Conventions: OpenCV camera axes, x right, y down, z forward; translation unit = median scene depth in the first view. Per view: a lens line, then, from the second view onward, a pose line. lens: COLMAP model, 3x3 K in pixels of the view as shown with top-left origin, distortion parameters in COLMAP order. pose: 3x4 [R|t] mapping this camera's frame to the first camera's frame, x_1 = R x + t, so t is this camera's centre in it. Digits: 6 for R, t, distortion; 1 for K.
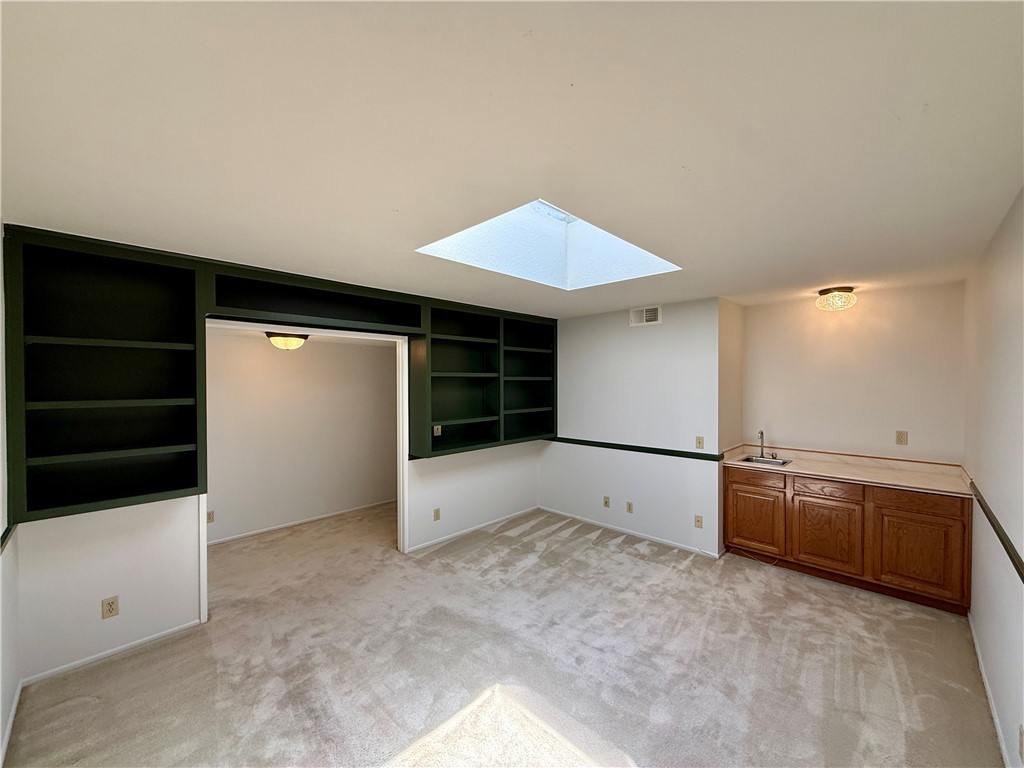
lens RADIAL K [[407.2, 0, 508.6], [0, 407.2, 384.7], [0, 0, 1]] dist [0.003345, 0.000381]
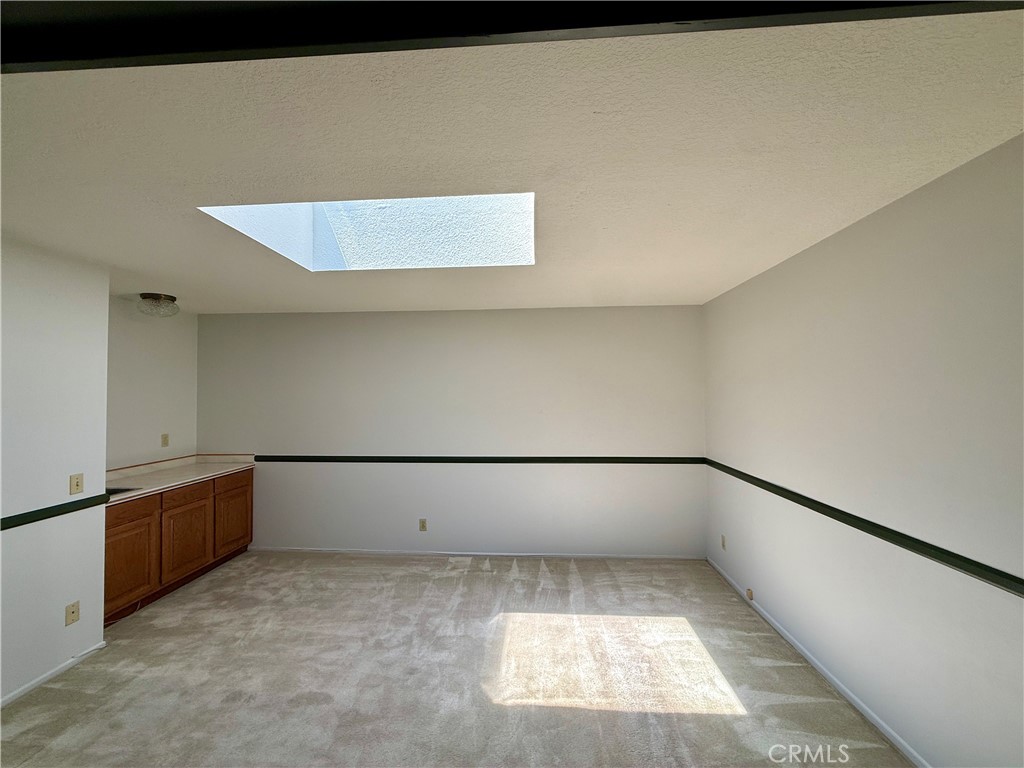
lens RADIAL K [[407.2, 0, 511.1], [0, 407.2, 387.5], [0, 0, 1]] dist [0.003345, 0.000381]
pose [[-0.646563, 0.016348, 0.762685, -0.532450], [0.014096, 0.999856, -0.009482, 0.011105], [-0.762730, 0.004620, -0.646700, 1.073028]]
